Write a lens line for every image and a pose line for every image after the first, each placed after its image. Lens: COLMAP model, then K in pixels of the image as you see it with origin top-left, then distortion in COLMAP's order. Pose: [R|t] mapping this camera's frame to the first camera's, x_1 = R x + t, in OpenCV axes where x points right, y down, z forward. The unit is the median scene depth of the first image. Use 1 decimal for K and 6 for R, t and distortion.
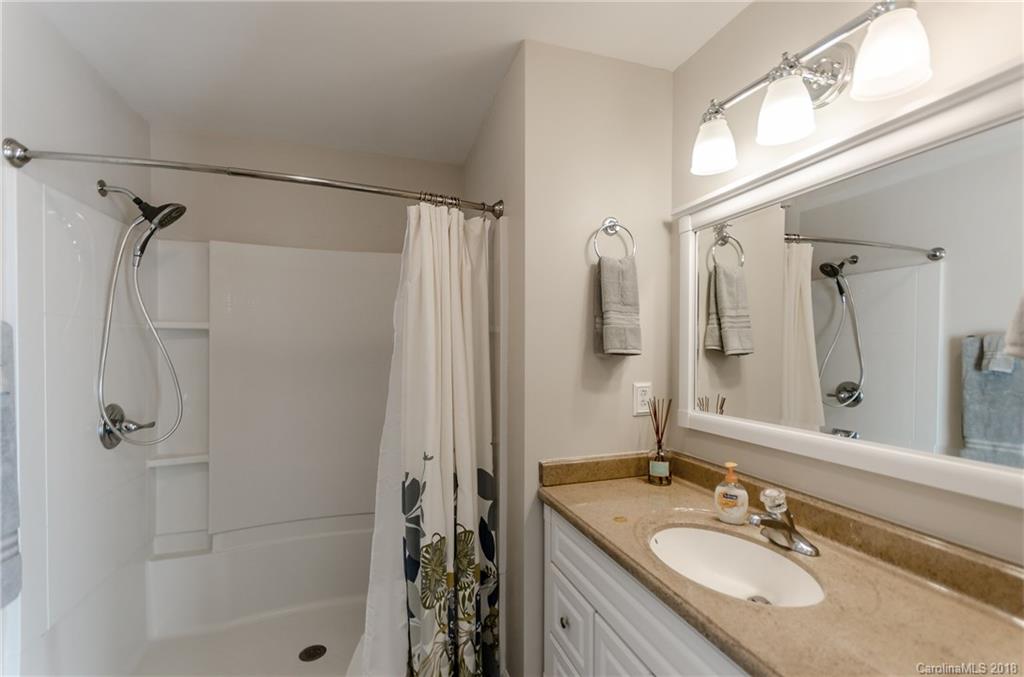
lens RADIAL K [[454.9, 0, 511.0], [0, 454.9, 346.7], [0, 0, 1]] dist [-0.002172, 0.000741]
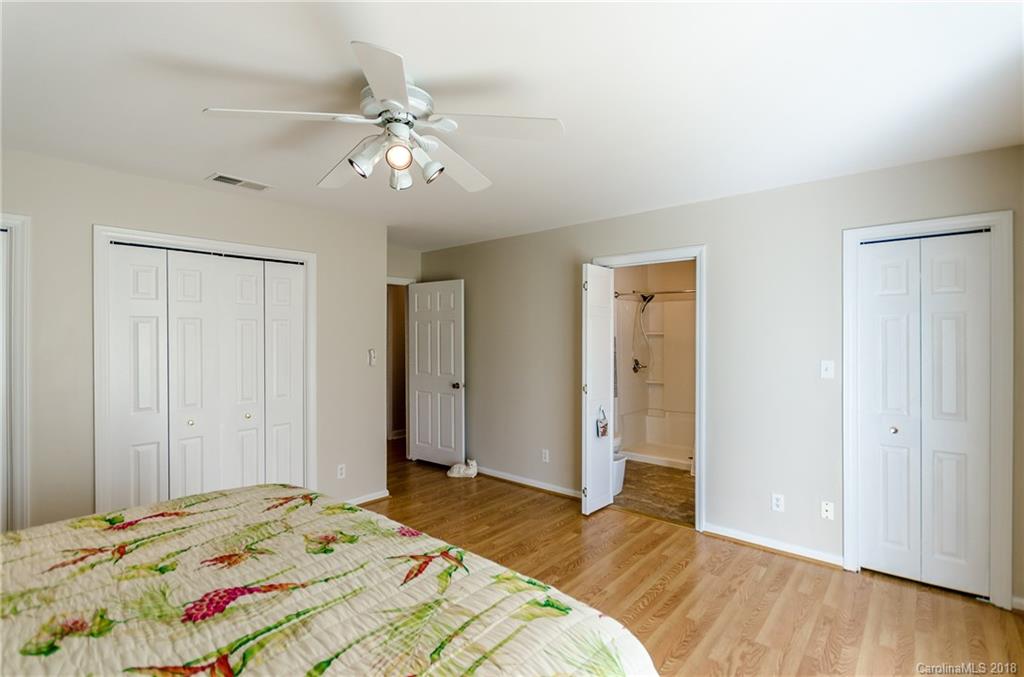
lens RADIAL K [[473.1, 0, 513.0], [0, 473.1, 336.5], [0, 0, 1]] dist [0.000841, 0.000056]
pose [[0.517491, 0.003919, -0.855679, 1.503259], [-0.007994, 0.999968, -0.000255, -0.022383], [0.855651, 0.006972, 0.517506, -1.444797]]
